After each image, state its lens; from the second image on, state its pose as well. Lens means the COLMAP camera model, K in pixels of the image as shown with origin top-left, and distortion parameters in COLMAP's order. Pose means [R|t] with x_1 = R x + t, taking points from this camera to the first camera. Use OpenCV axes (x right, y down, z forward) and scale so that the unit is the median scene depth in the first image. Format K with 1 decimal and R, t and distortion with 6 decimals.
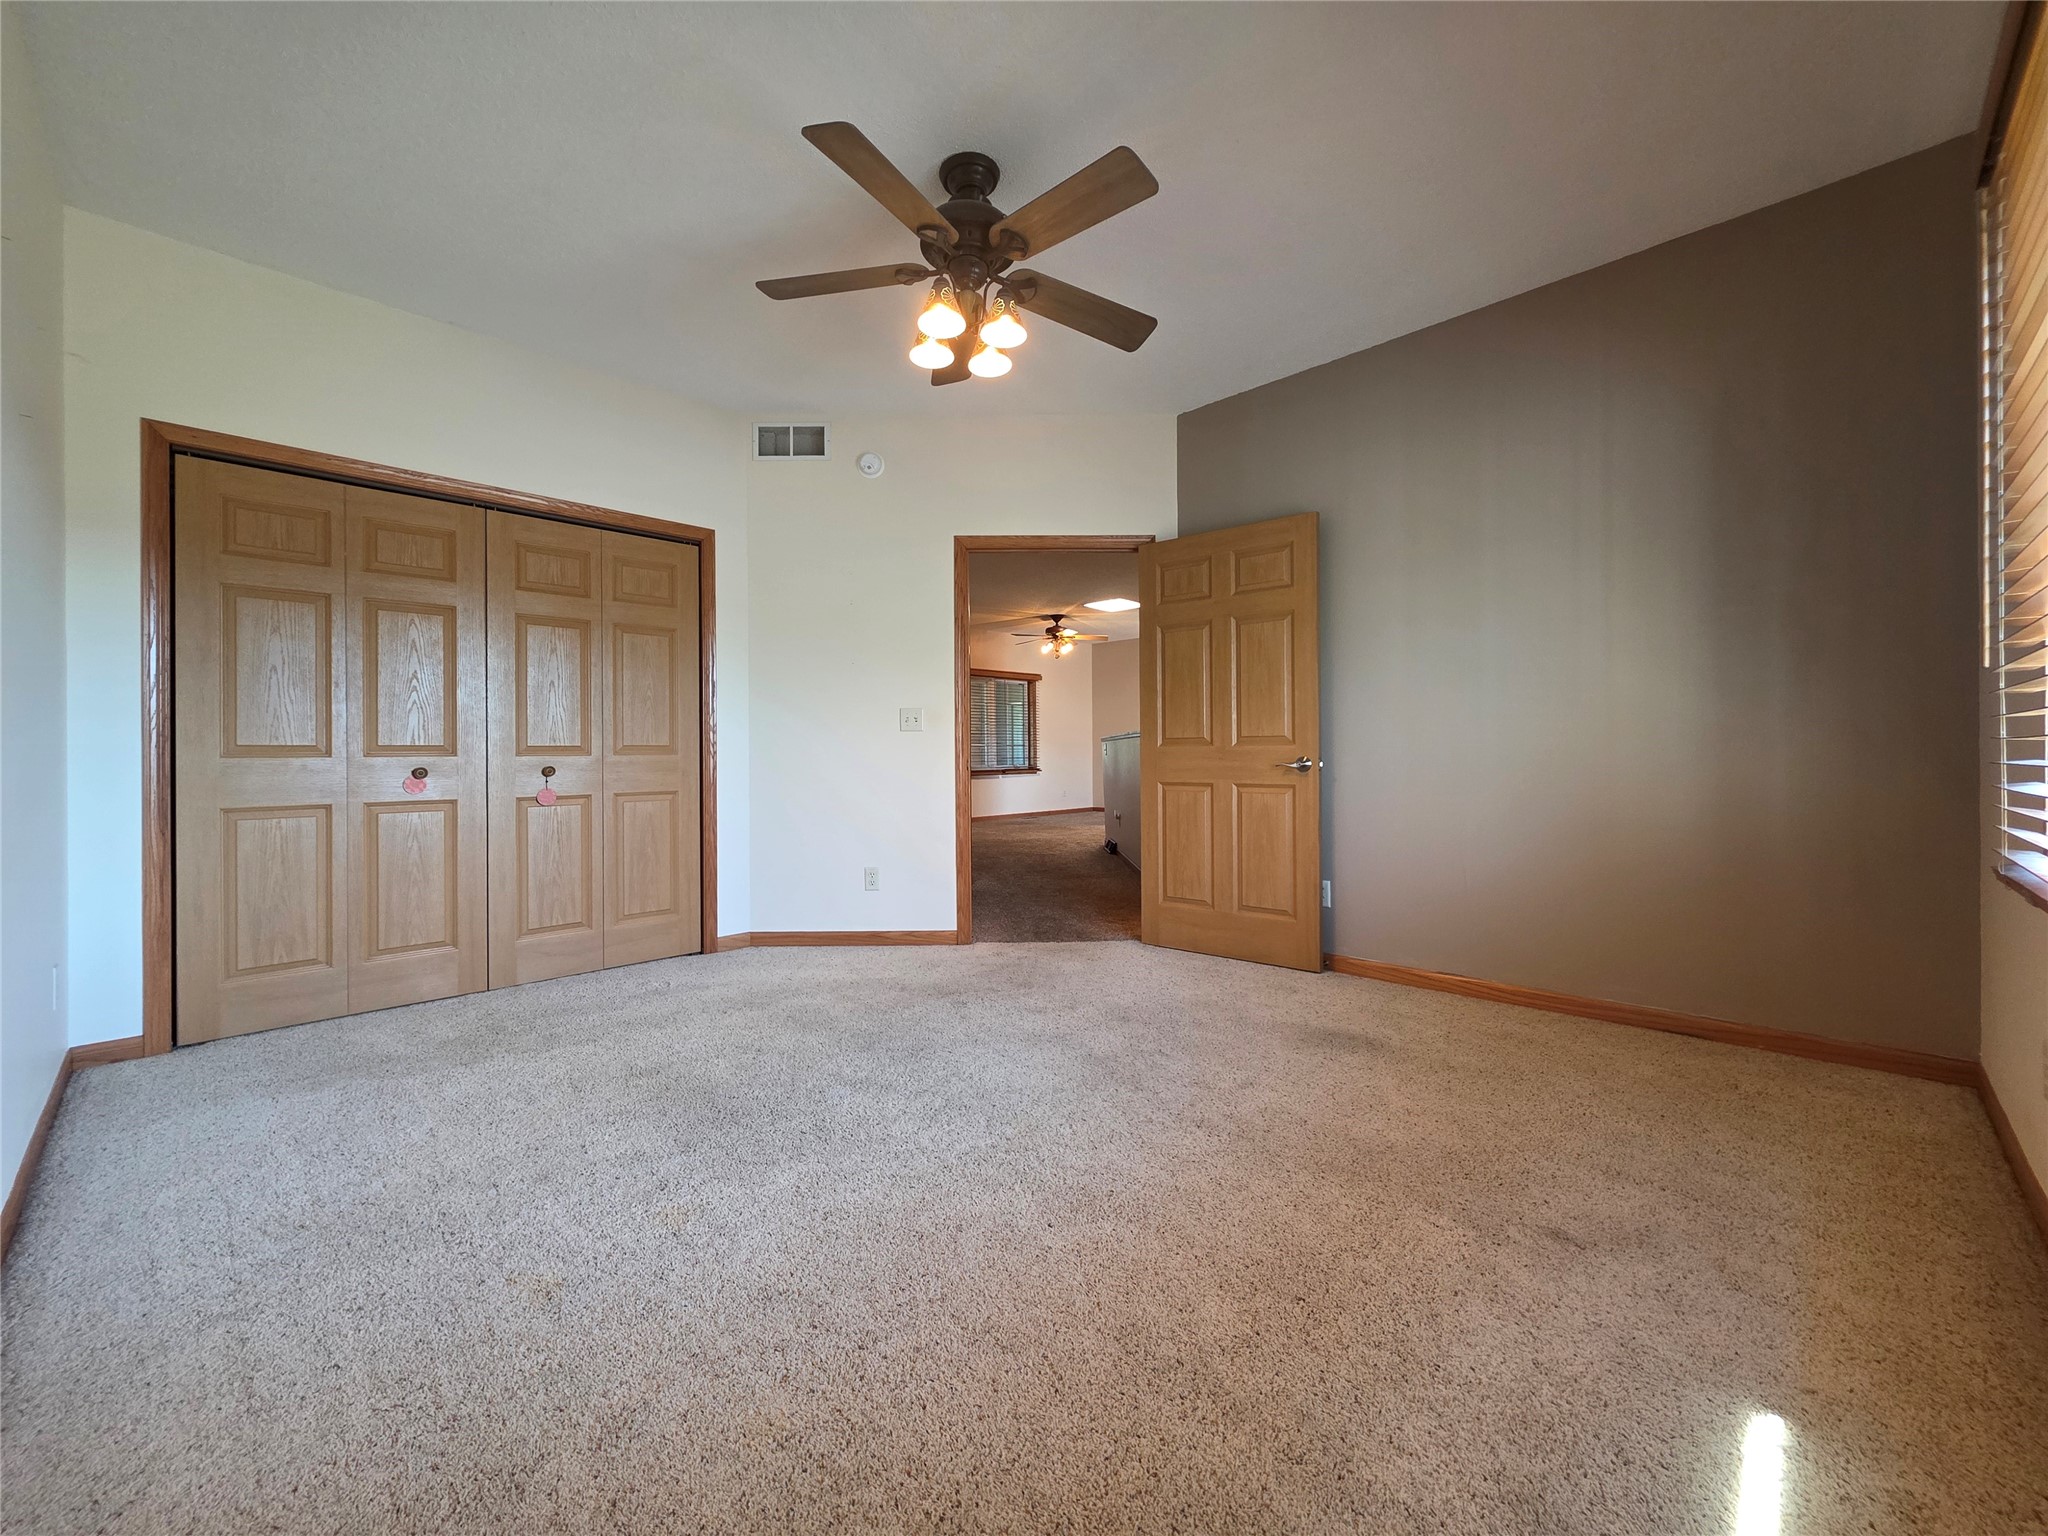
lens RADIAL K [[819.0, 0, 1022.7], [0, 819.0, 753.1], [0, 0, 1]] dist [0.000442, 0.000285]
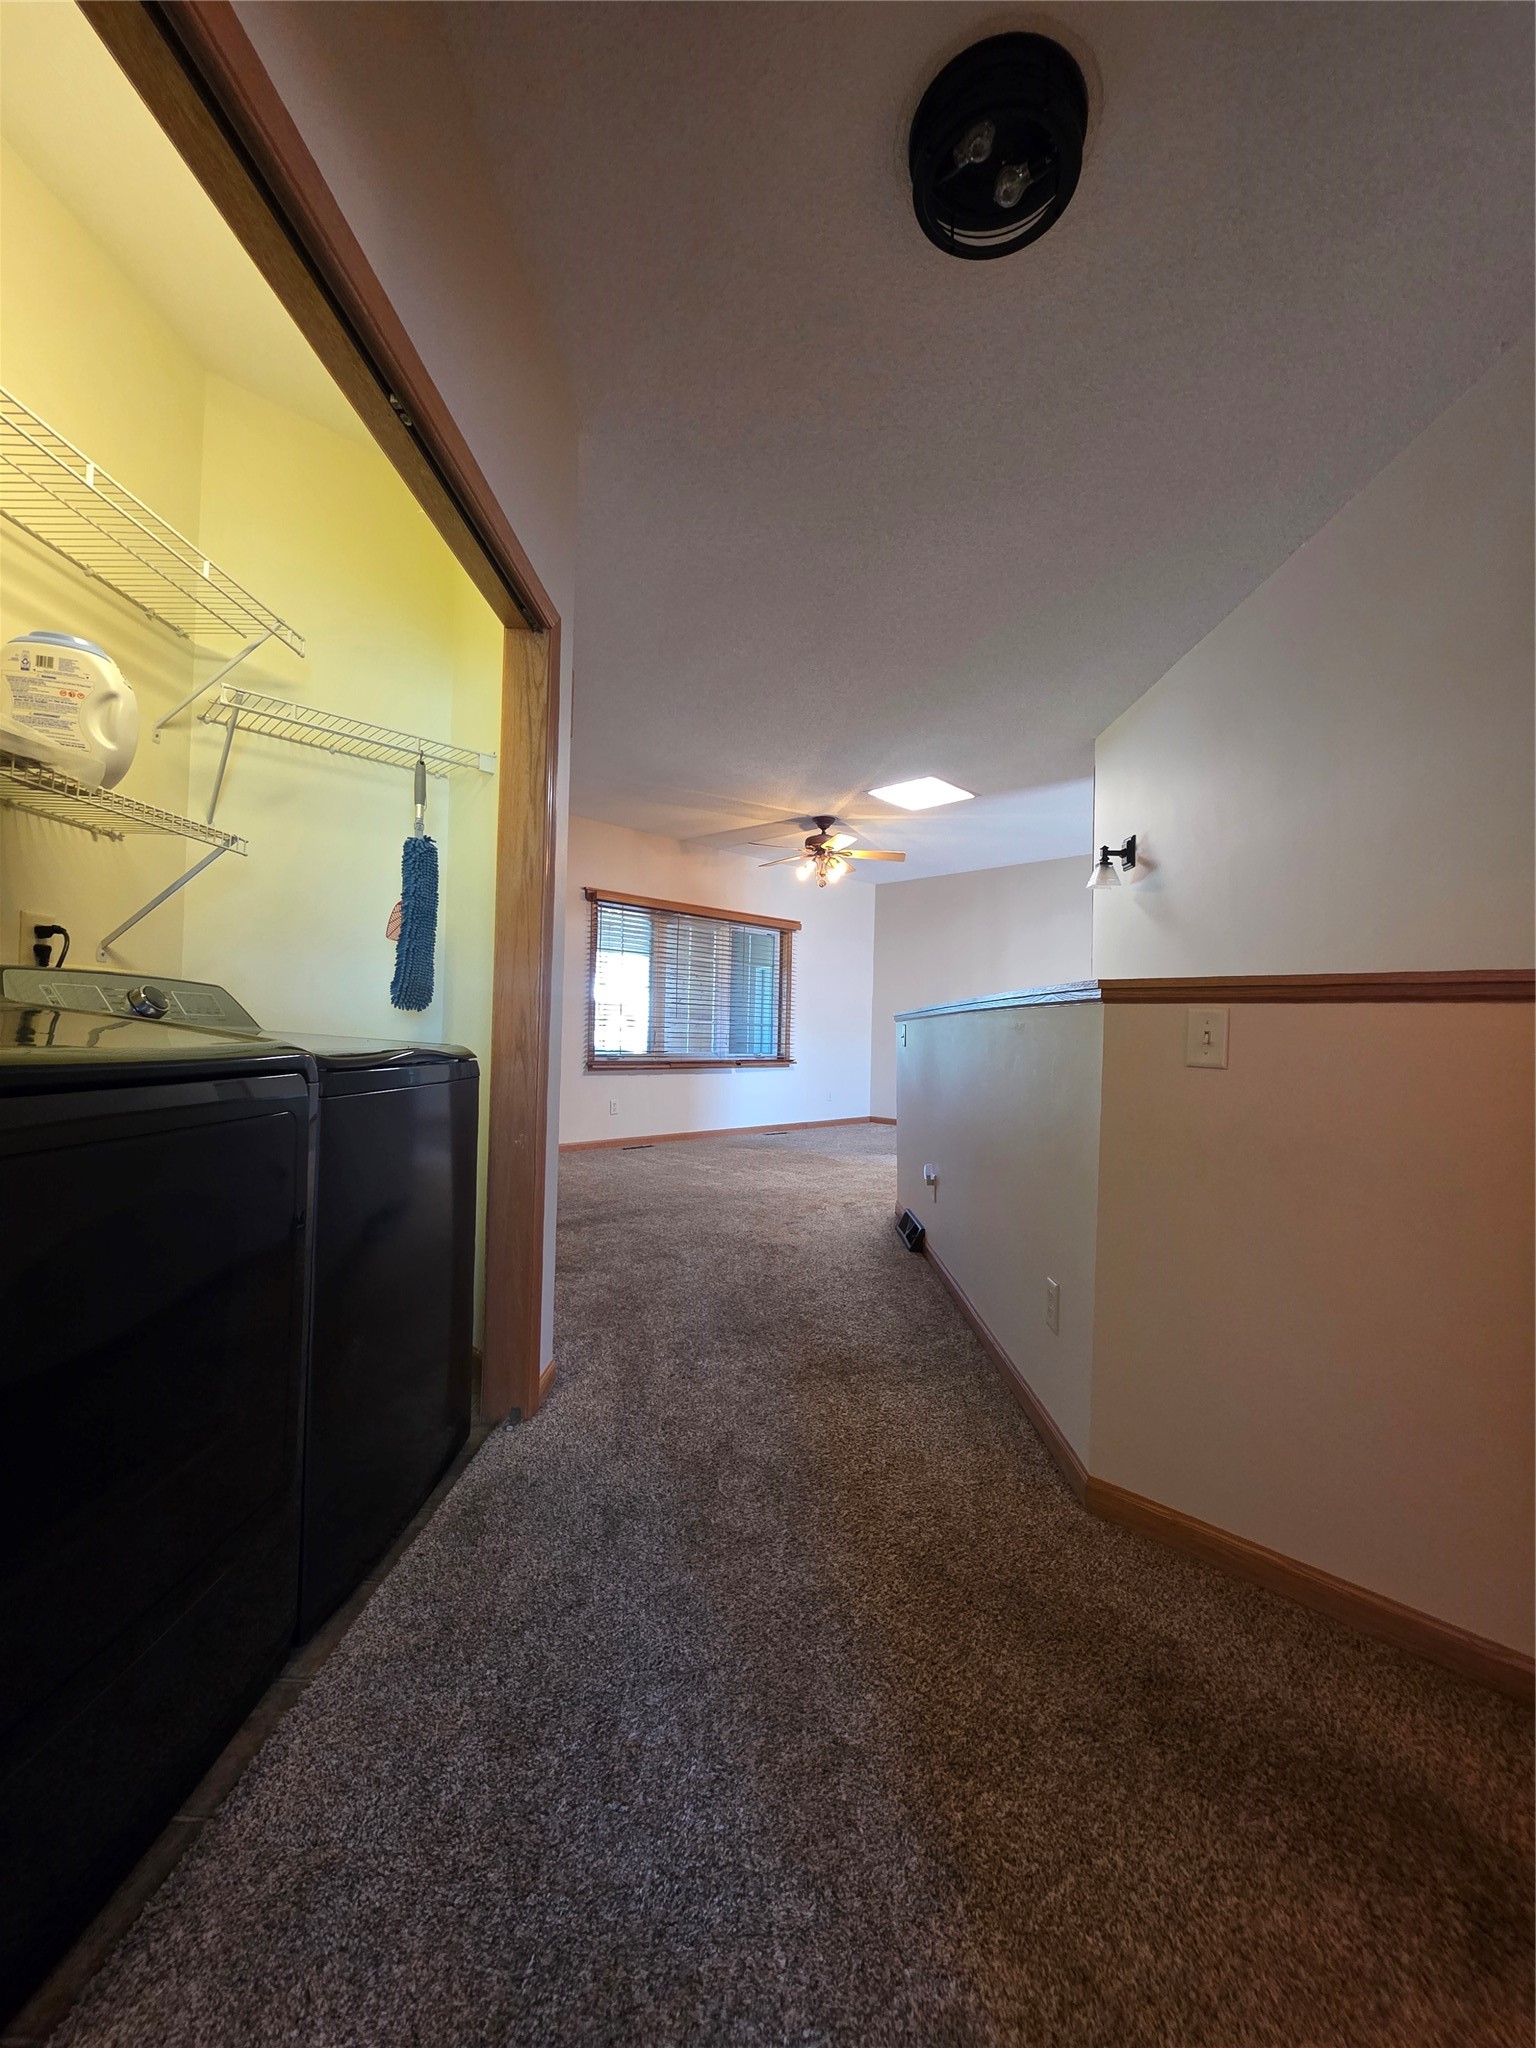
lens RADIAL K [[831.1, 0, 781.5], [0, 831.1, 1028.3], [0, 0, 1]] dist [-0.001965, -0.000135]
pose [[0.999417, 0.030195, -0.015909, 0.022246], [-0.030308, 0.999517, -0.006893, -0.002312], [0.015694, 0.007371, 0.999850, 0.331191]]
